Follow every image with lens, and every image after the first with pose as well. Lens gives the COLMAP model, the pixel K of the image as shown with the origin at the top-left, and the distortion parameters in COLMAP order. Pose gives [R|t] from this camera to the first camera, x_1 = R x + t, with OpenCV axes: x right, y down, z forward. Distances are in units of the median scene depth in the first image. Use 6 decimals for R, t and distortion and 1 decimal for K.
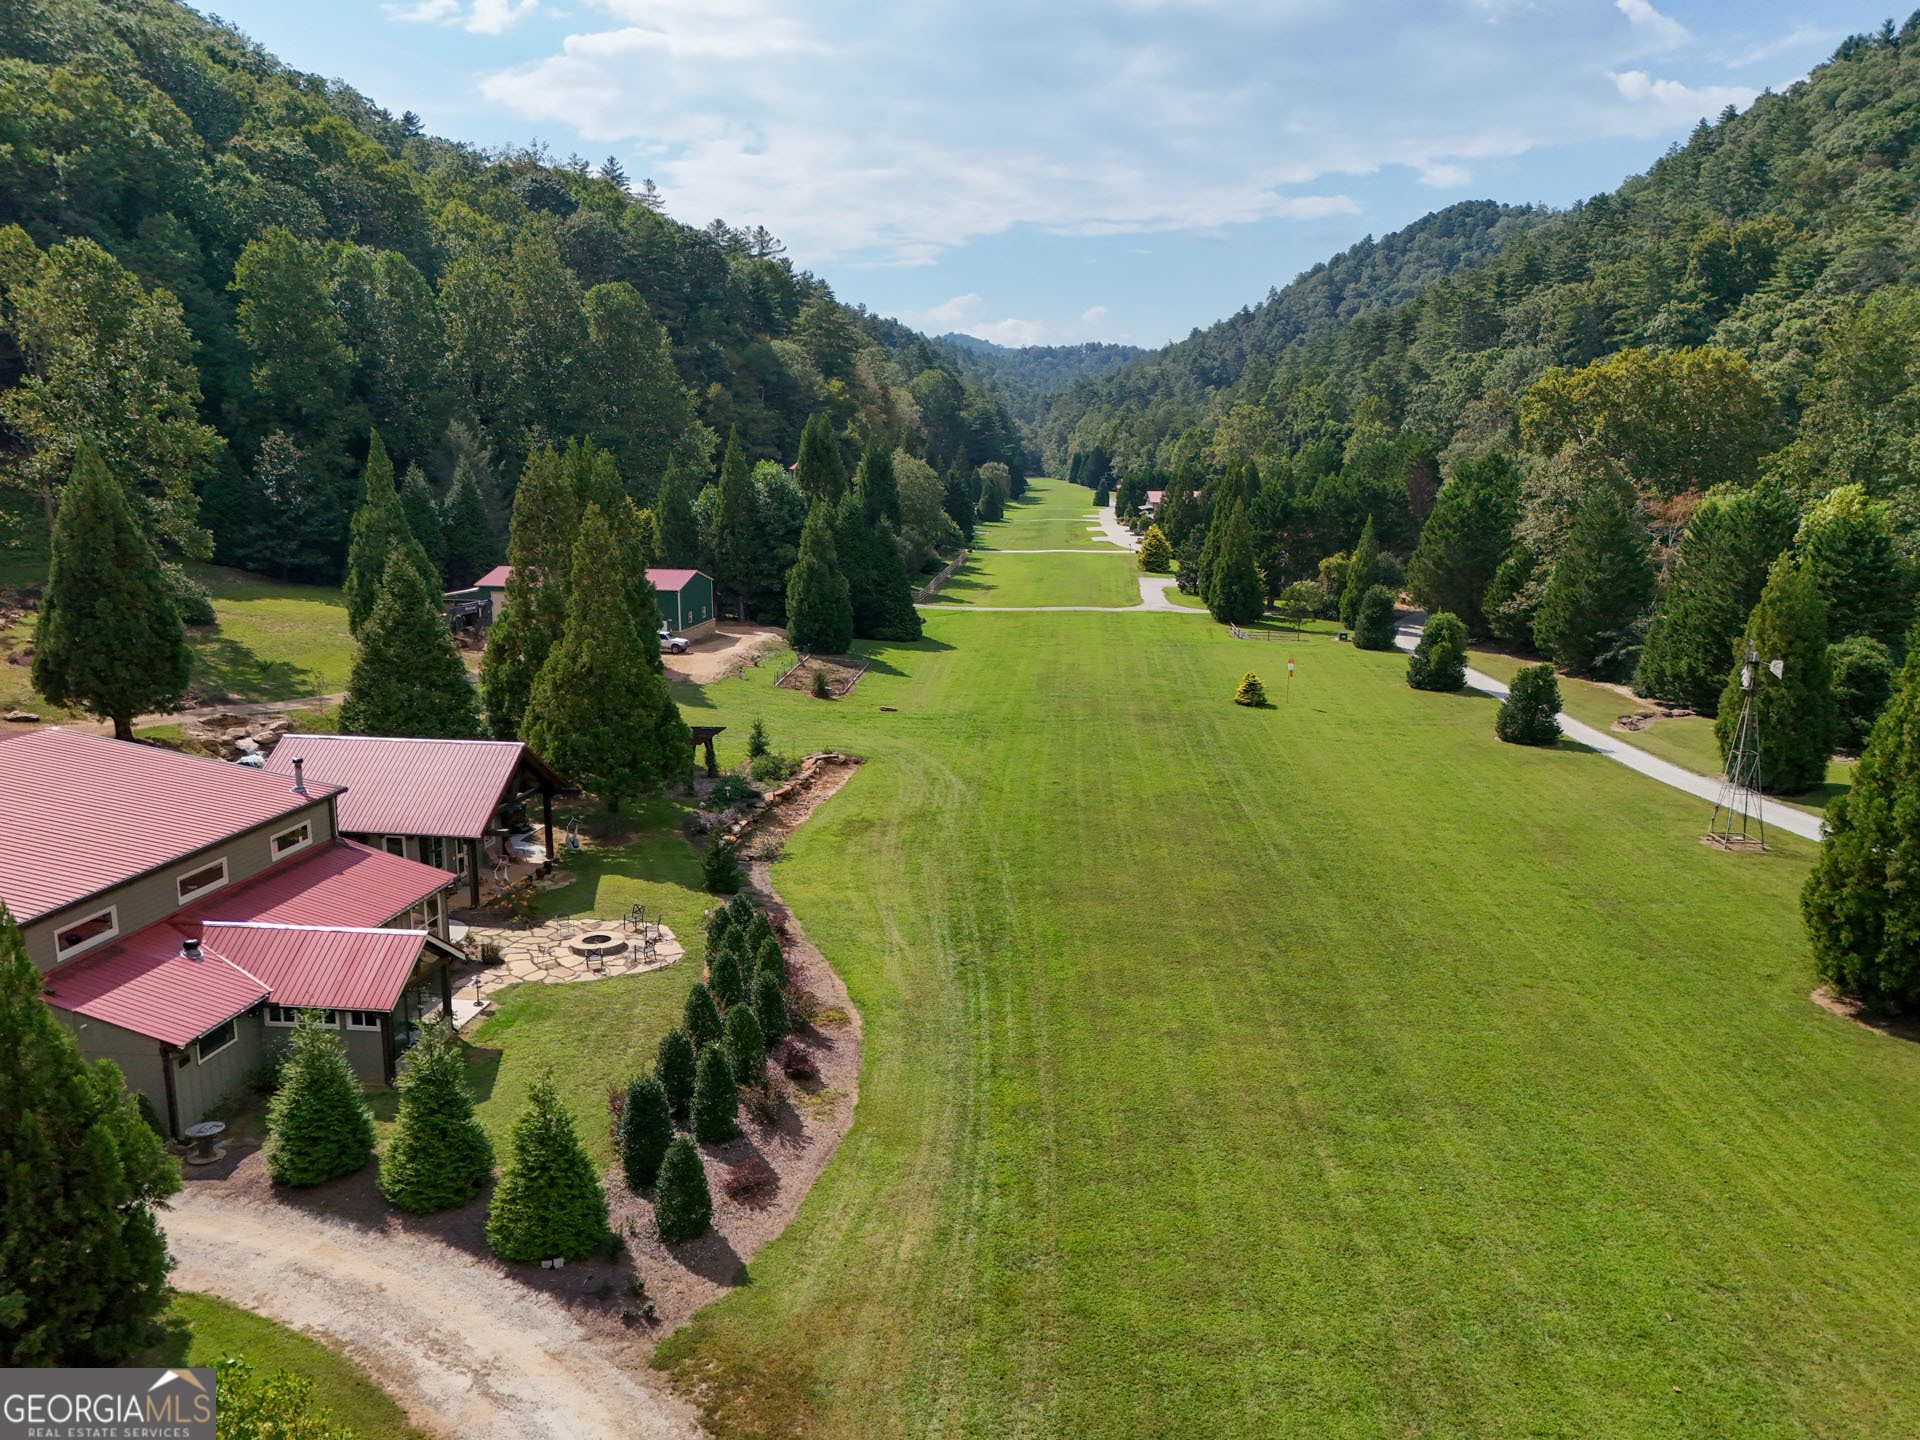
lens RADIAL K [[1400.0, 0, 966.0], [0, 1400.0, 719.5], [0, 0, 1]] dist [0.064923, -0.067656]
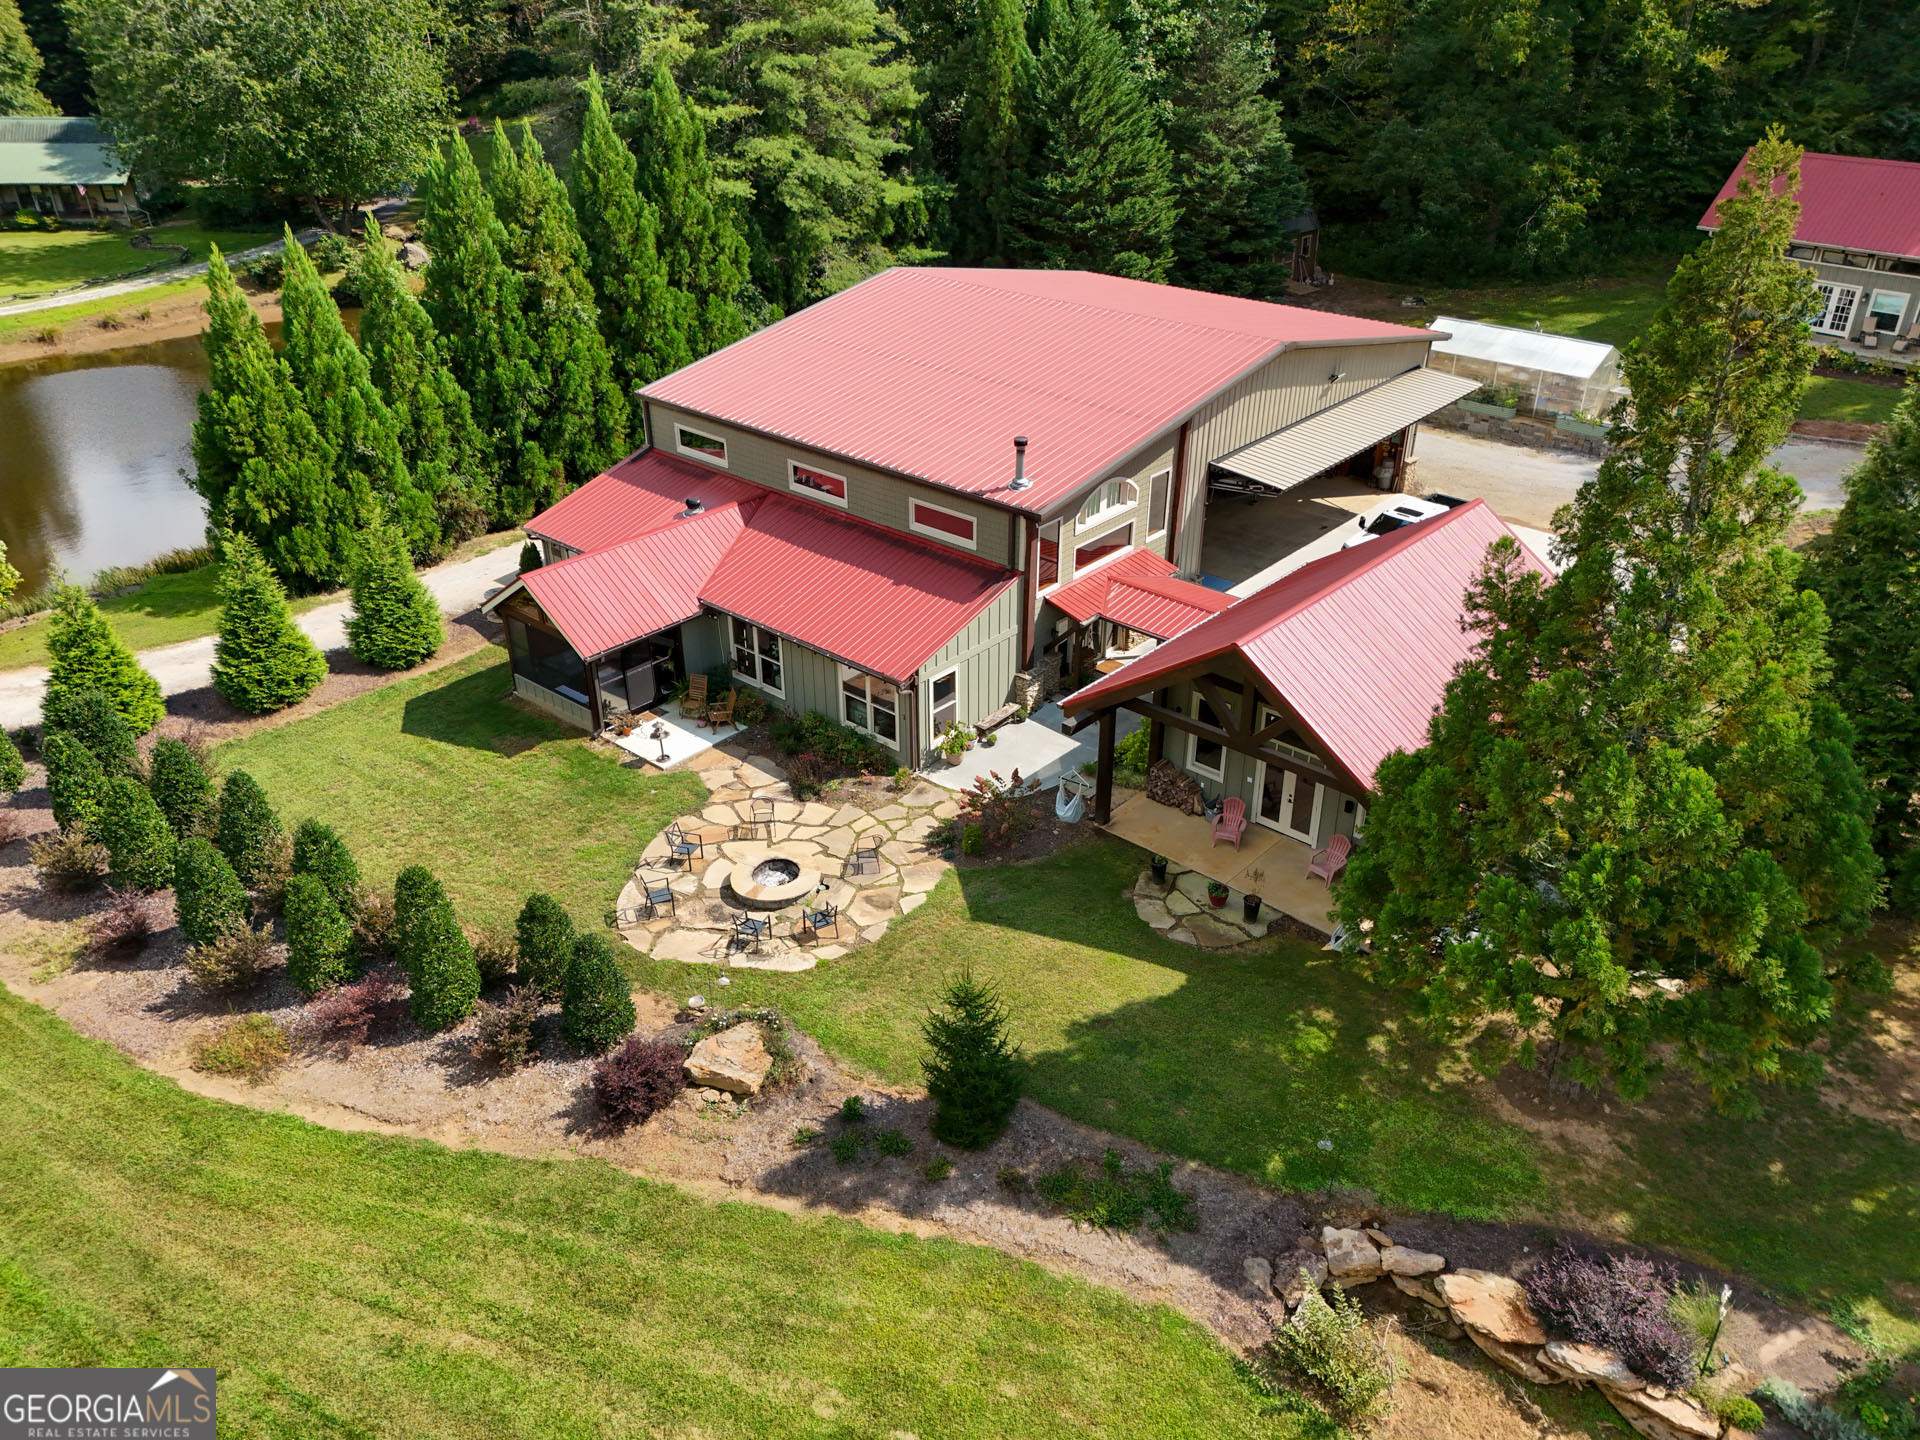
lens RADIAL K [[1400.0, 0, 966.0], [0, 1400.0, 719.5], [0, 0, 1]] dist [0.064923, -0.067656]
pose [[-0.551705, 0.400580, -0.731544, 0.098222], [-0.160998, 0.809464, 0.564667, -0.244004], [0.818353, 0.429307, -0.382093, 1.297607]]
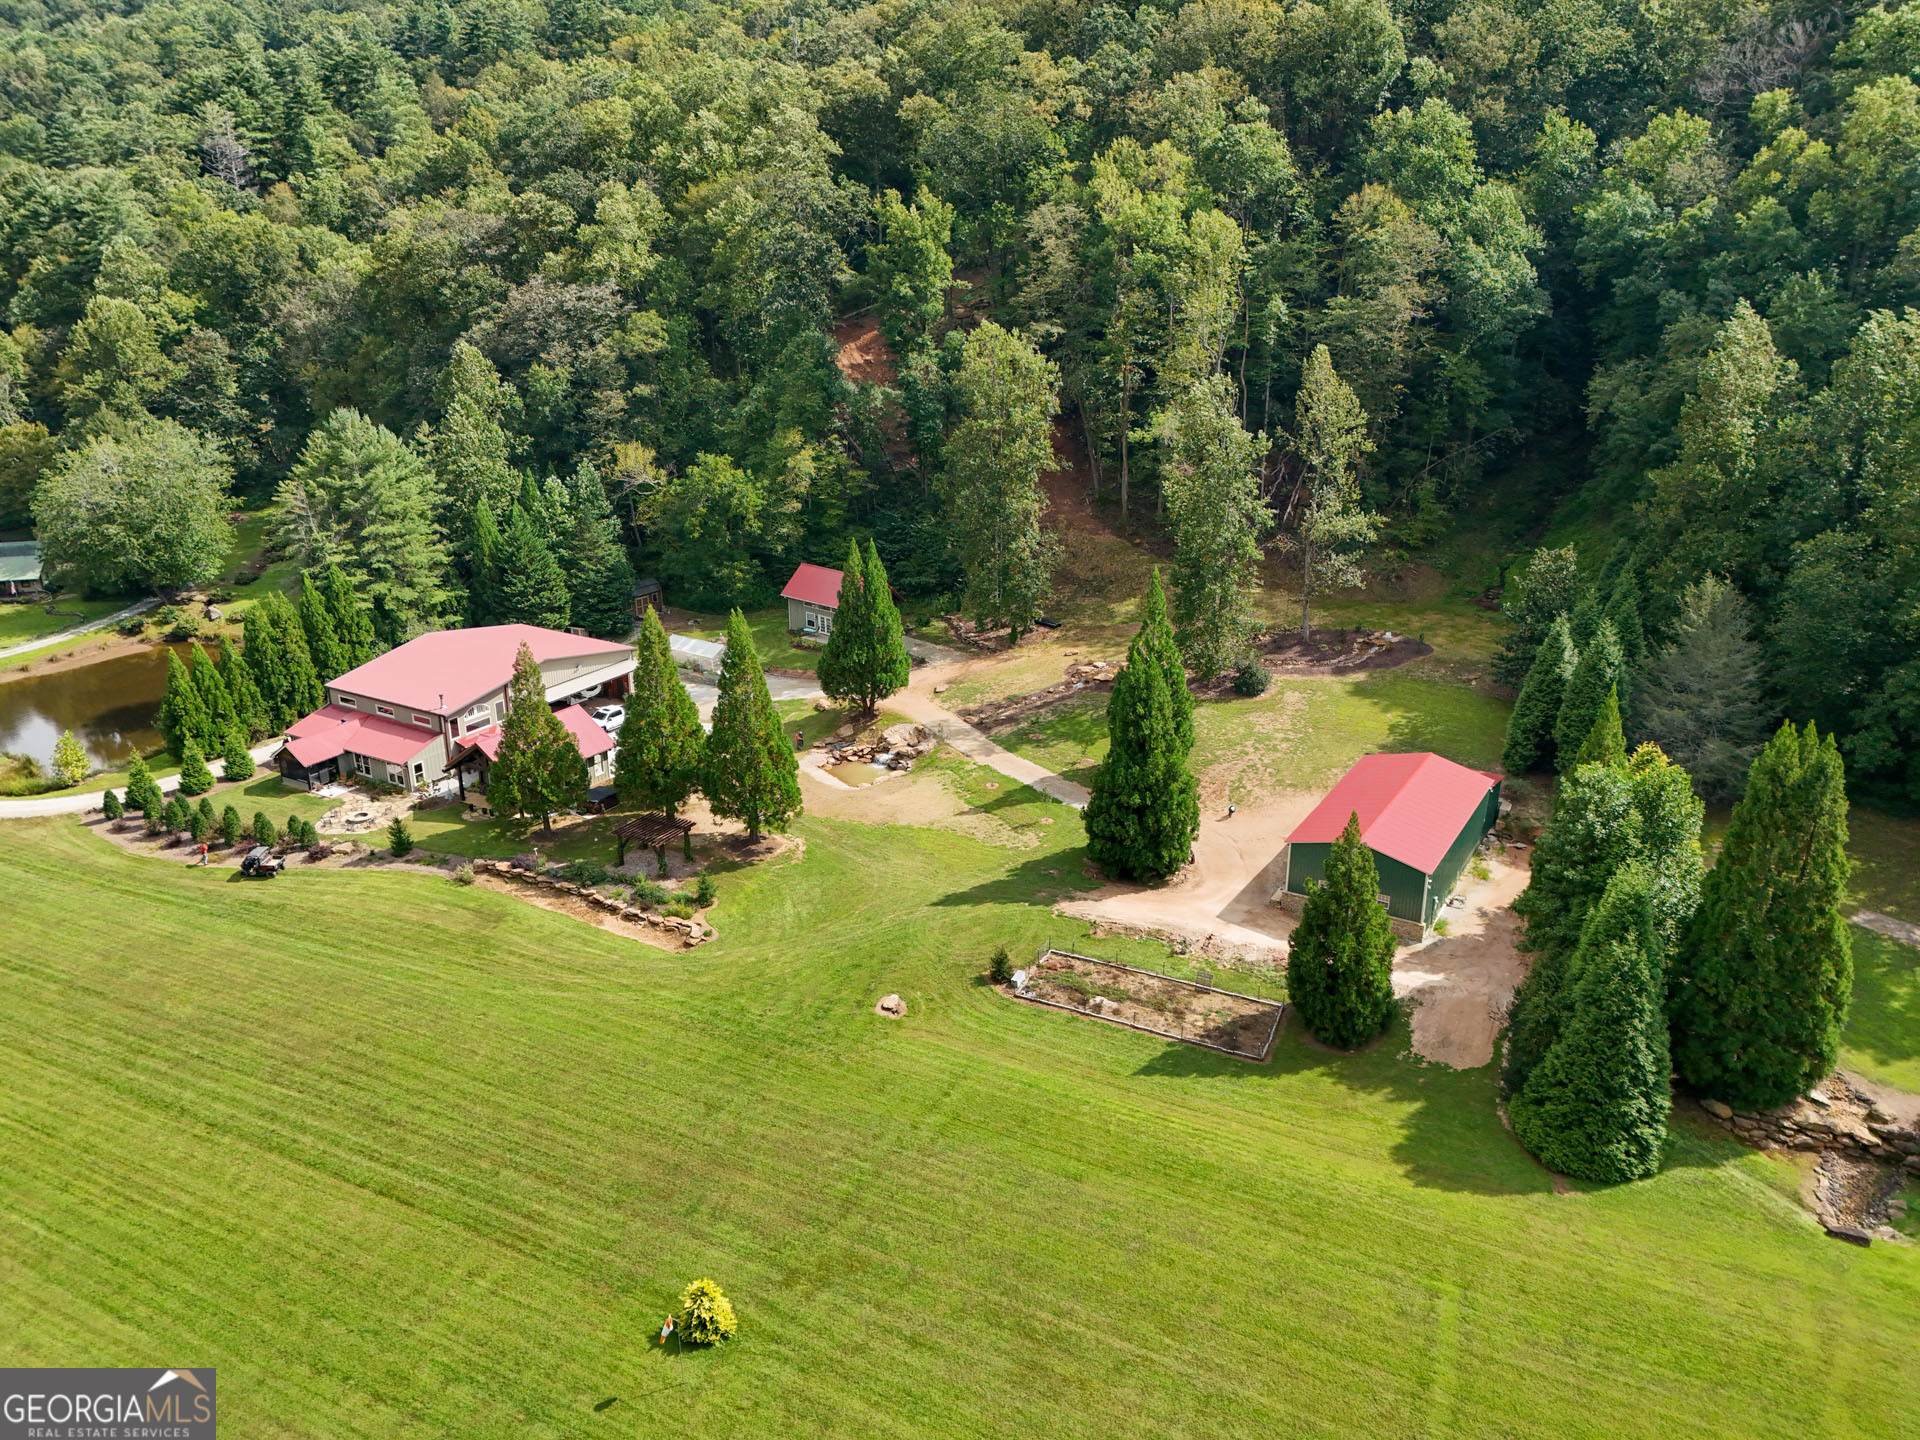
lens RADIAL K [[1400.0, 0, 966.0], [0, 1400.0, 719.5], [0, 0, 1]] dist [0.064923, -0.067656]
pose [[-0.393183, 0.311107, -0.865228, 1.247993], [-0.174825, 0.898556, 0.402535, -1.046692], [0.902687, 0.309533, -0.298907, 2.521253]]
